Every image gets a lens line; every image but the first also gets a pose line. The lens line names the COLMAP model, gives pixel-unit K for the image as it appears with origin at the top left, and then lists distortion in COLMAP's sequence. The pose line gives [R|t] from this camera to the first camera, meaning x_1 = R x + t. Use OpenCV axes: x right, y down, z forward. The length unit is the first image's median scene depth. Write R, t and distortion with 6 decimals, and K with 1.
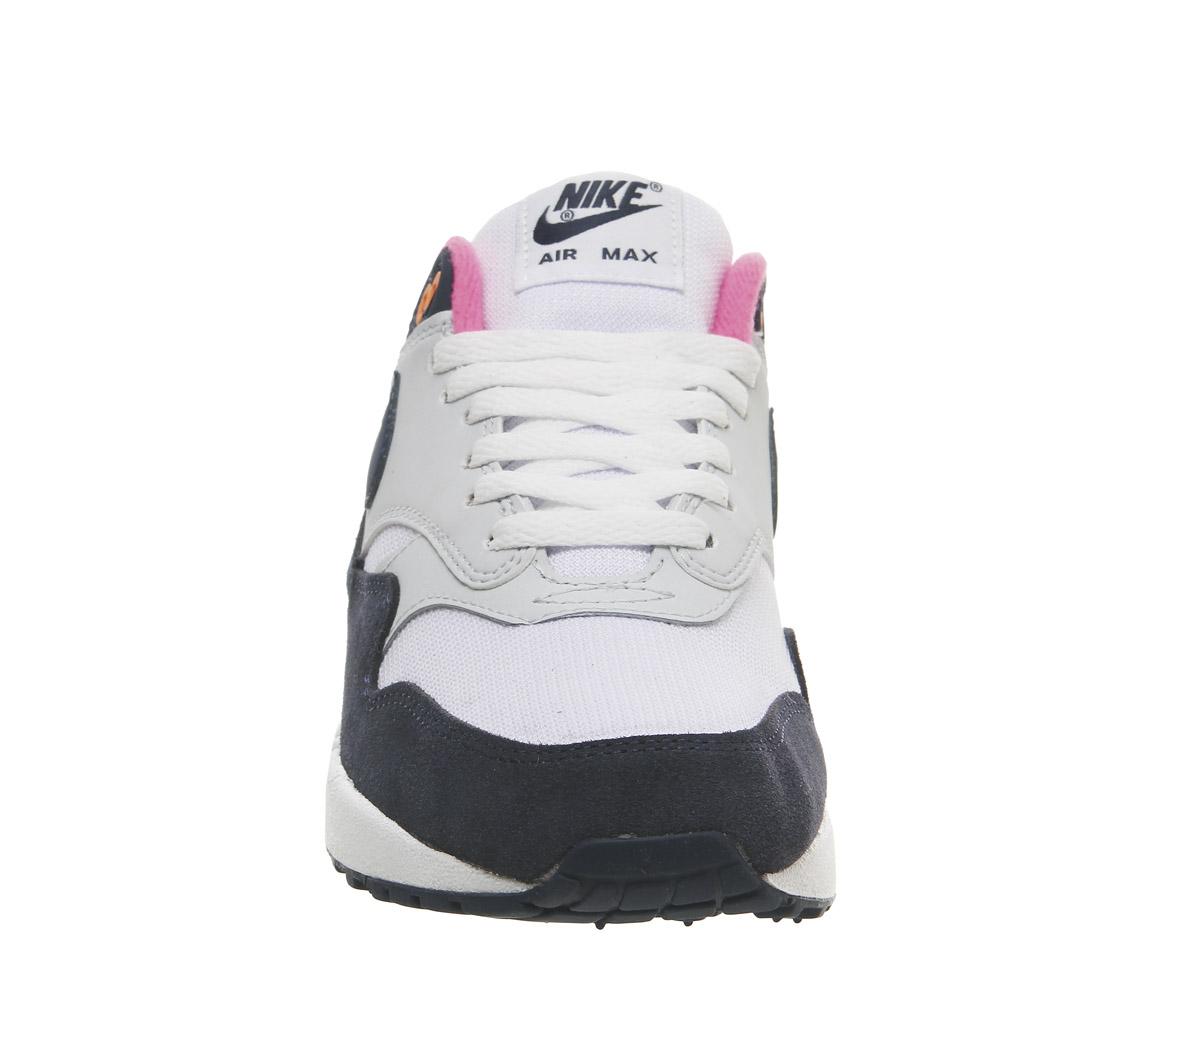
lens RADIAL K [[3293.4, 0, 600.0], [0, 3293.4, 524.5], [0, 0, 1]] dist [0.025023, 0.118174]
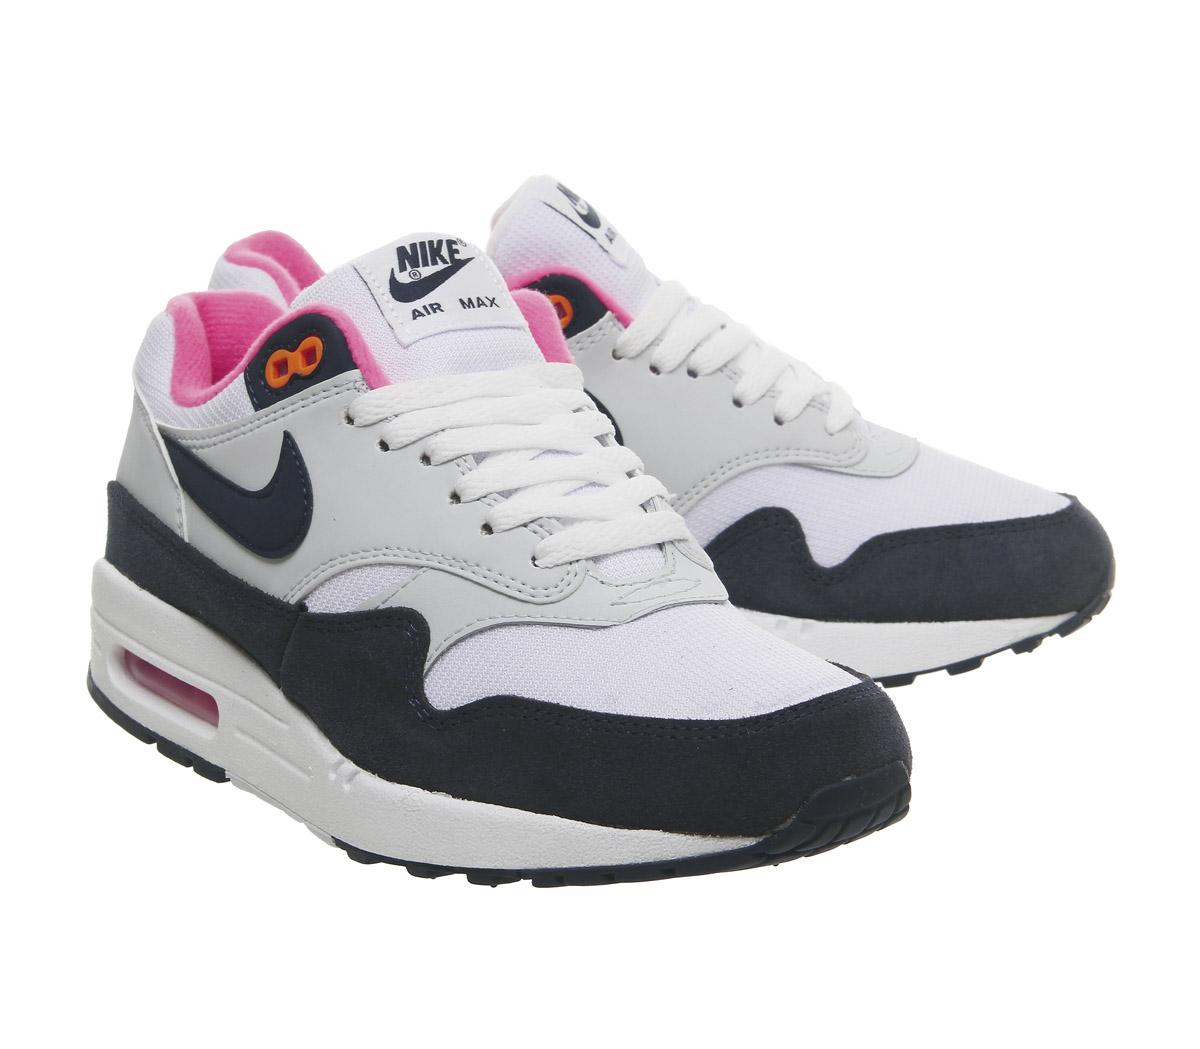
lens RADIAL K [[2813.5, 0, 600.0], [0, 2813.5, 524.5], [0, 0, 1]] dist [-0.002594, 0.180155]
pose [[0.852743, -0.150124, 0.500293, -0.481440], [0.145368, 0.988176, 0.048746, -0.049790], [-0.501695, 0.031159, 0.864483, 0.142520]]
